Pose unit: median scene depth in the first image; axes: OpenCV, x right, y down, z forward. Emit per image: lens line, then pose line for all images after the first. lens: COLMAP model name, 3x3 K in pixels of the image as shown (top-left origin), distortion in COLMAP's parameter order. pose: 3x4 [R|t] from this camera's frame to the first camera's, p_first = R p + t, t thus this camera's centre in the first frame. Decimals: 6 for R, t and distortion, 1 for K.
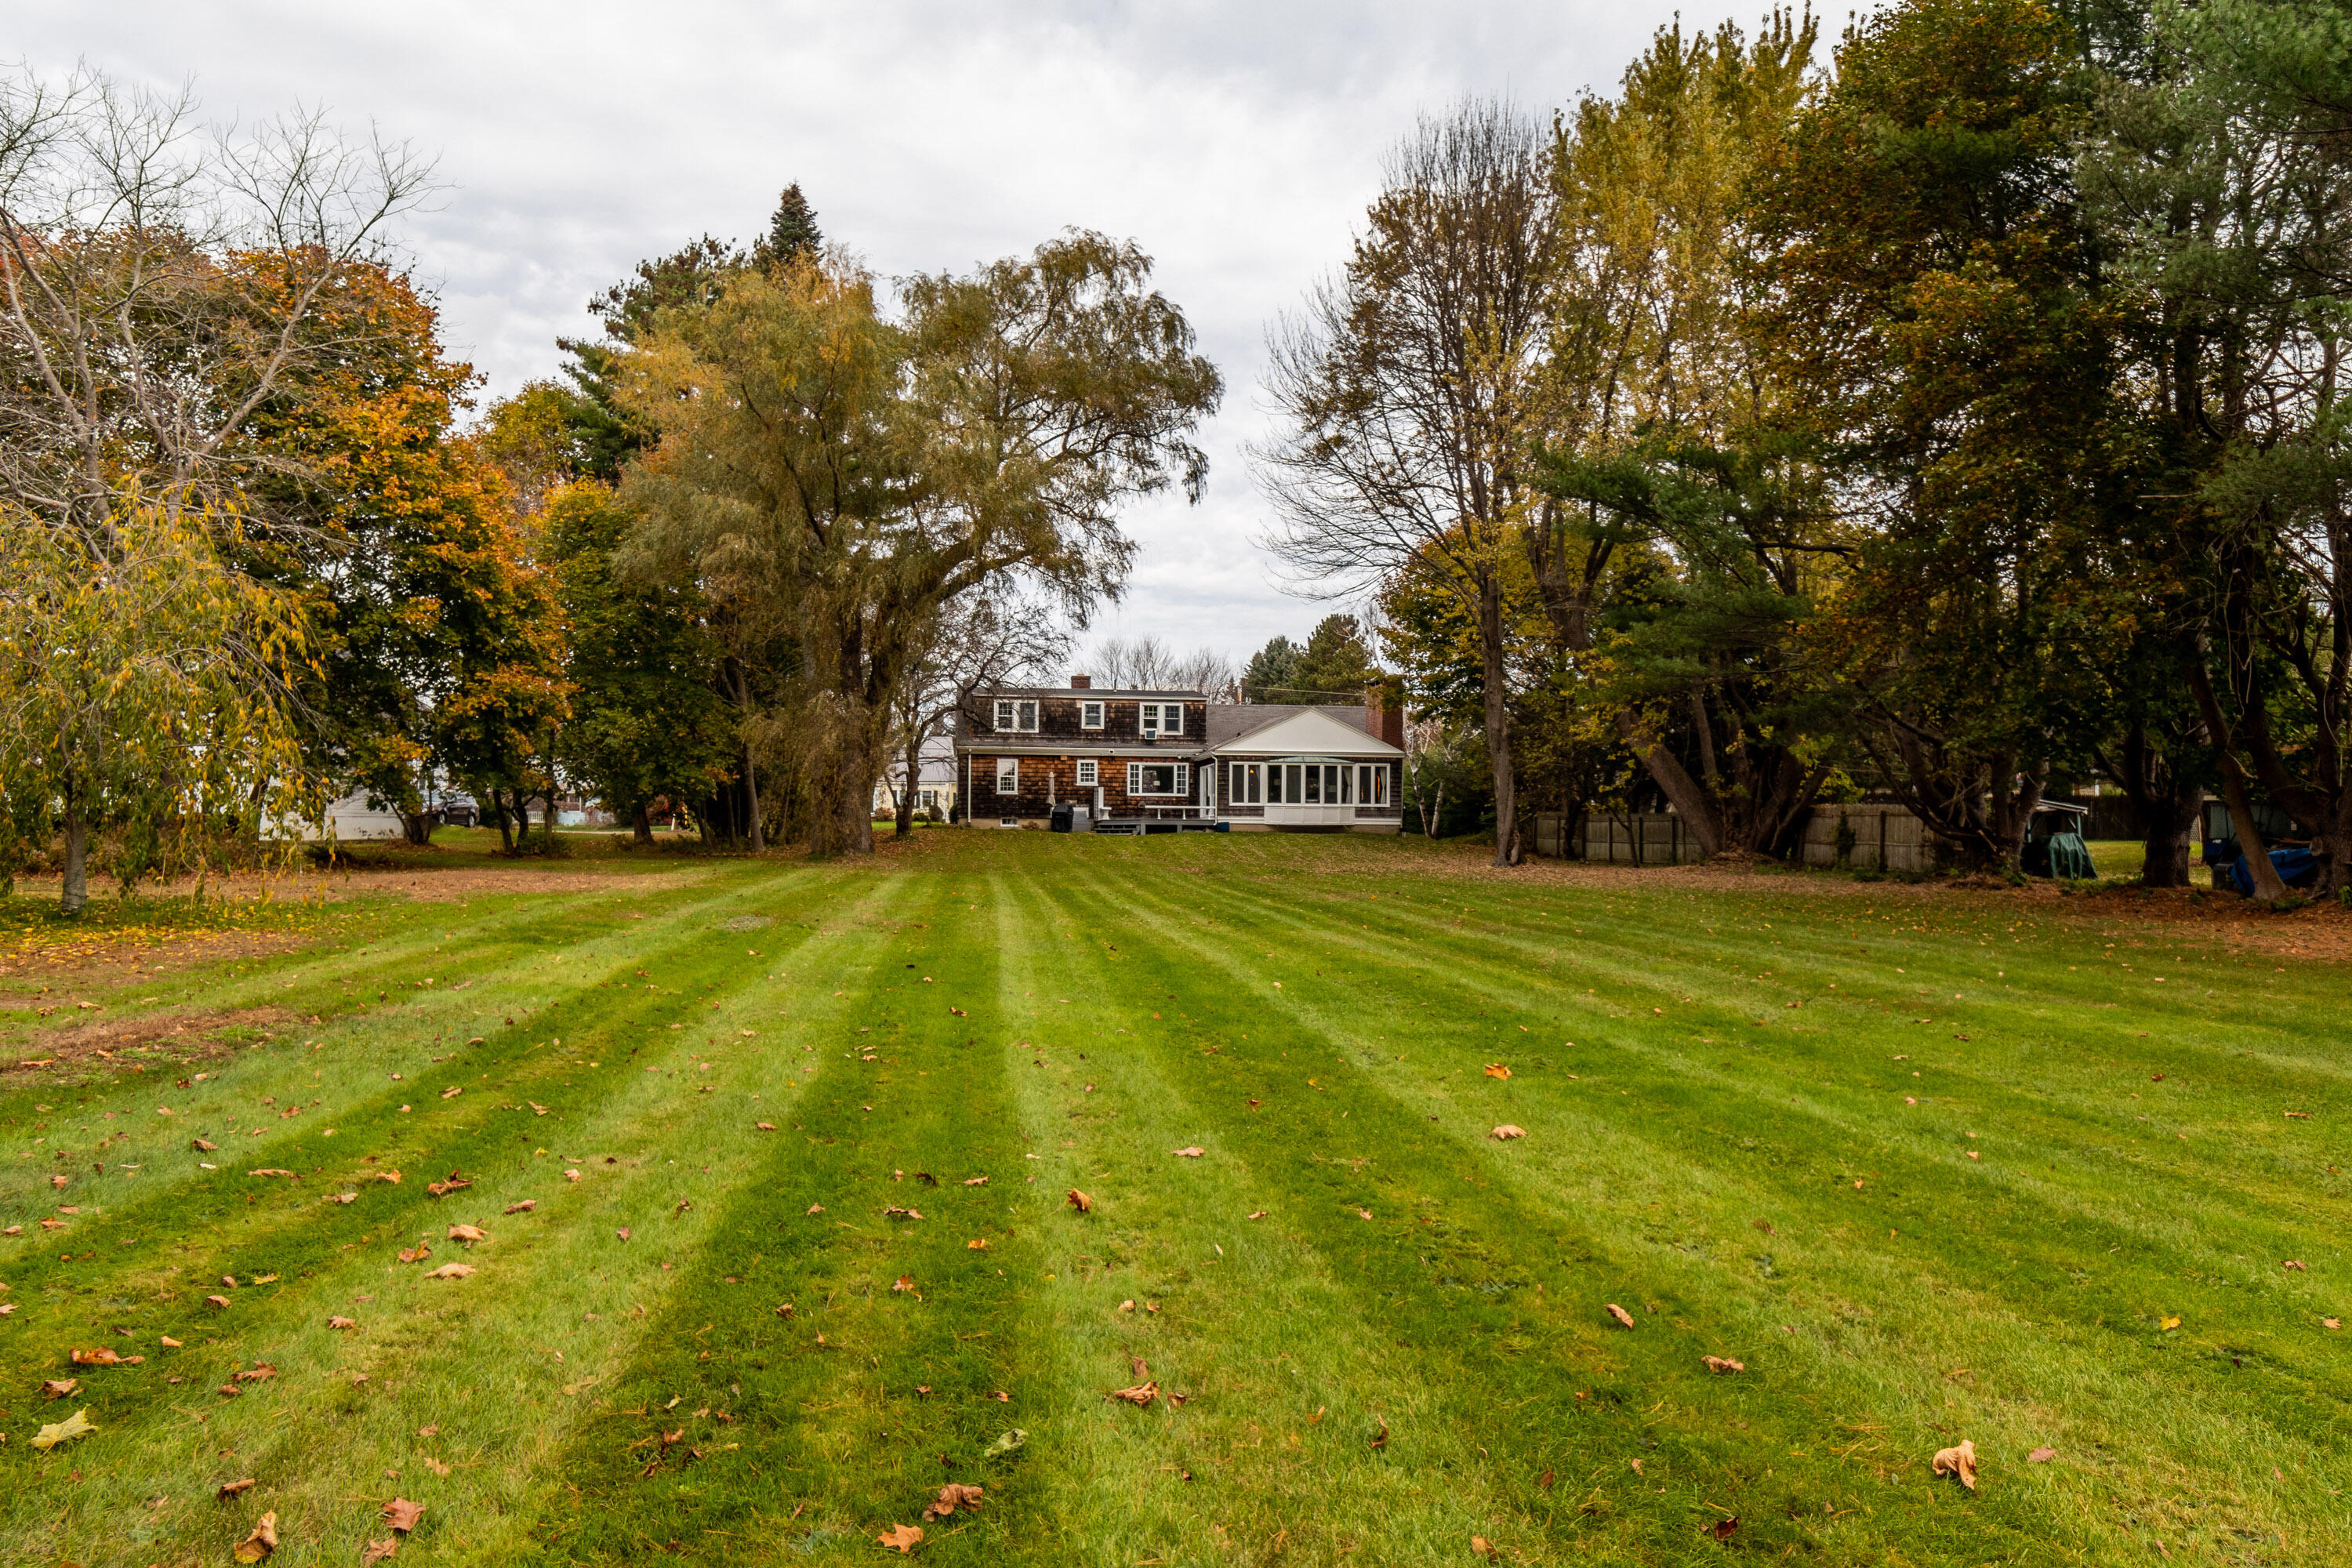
lens RADIAL K [[1710.7, 0, 1182.0], [0, 1710.7, 732.7], [0, 0, 1]] dist [0.002650, 0.000905]
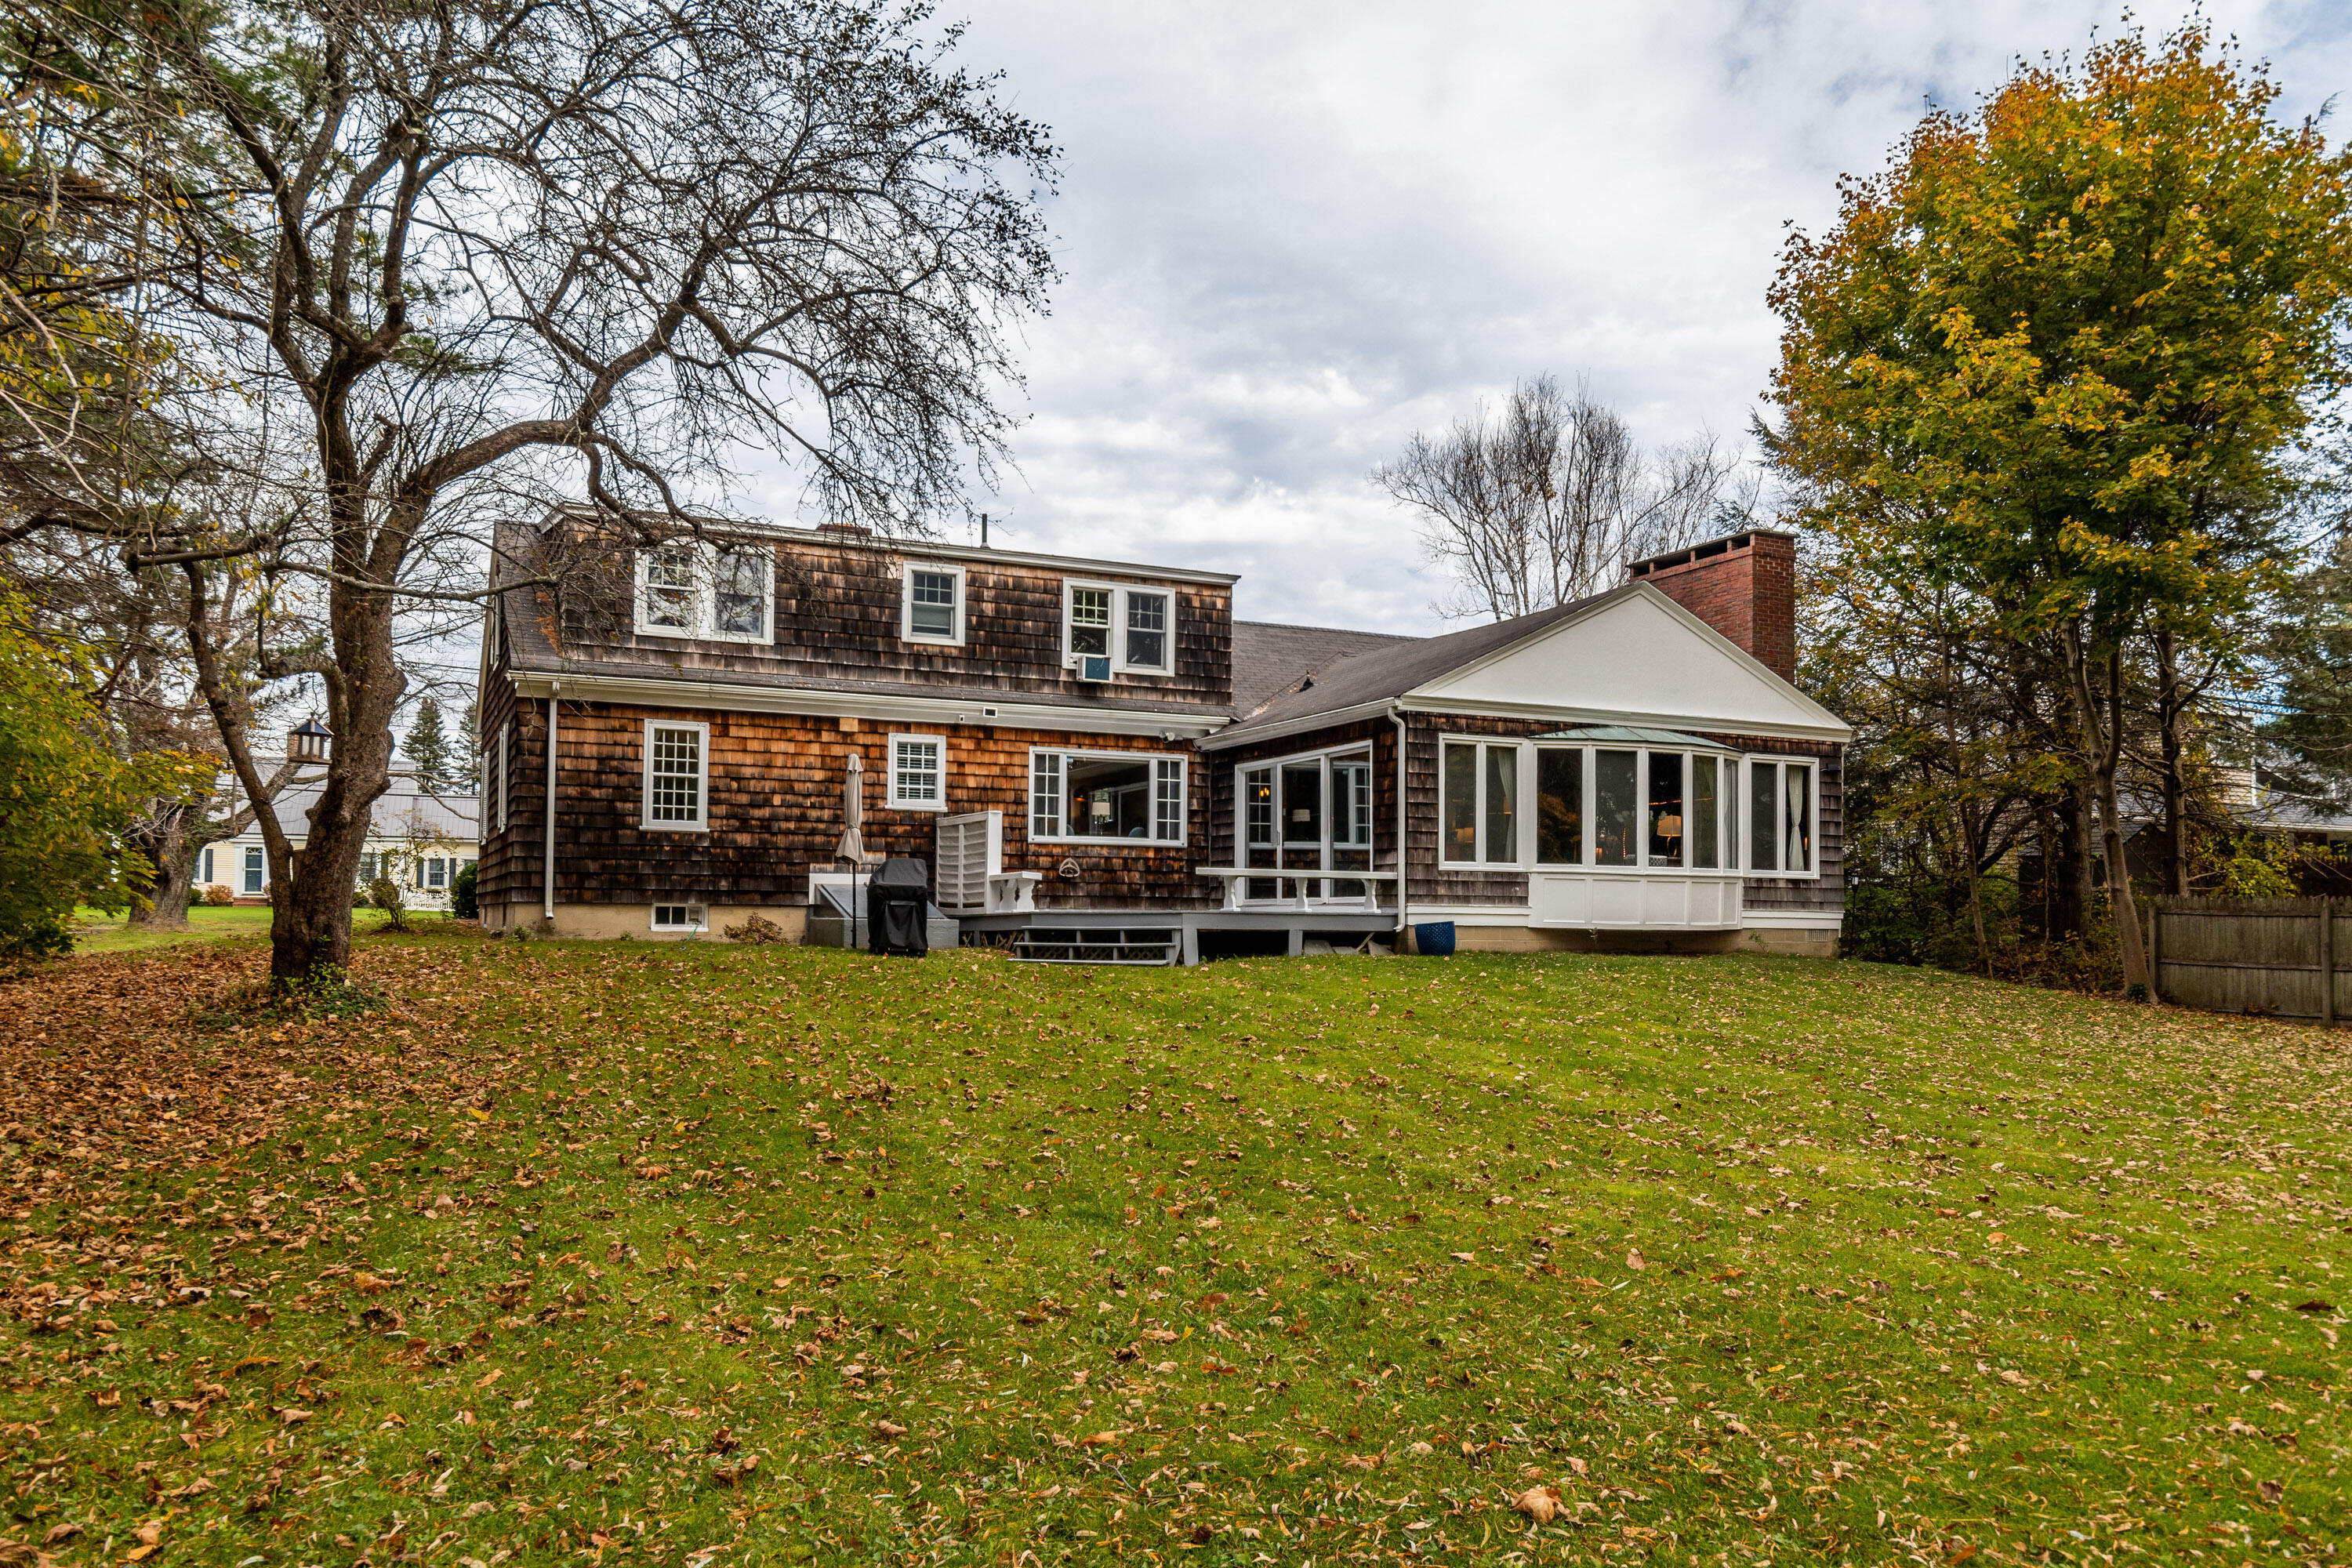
lens RADIAL K [[1673.6, 0, 1172.4], [0, 1673.6, 851.7], [0, 0, 1]] dist [0.001311, 0.000218]
pose [[0.952951, 0.013025, 0.302845, -0.108275], [-0.019739, 0.999622, 0.019117, 0.032145], [-0.302482, -0.024196, 0.952848, 0.673753]]
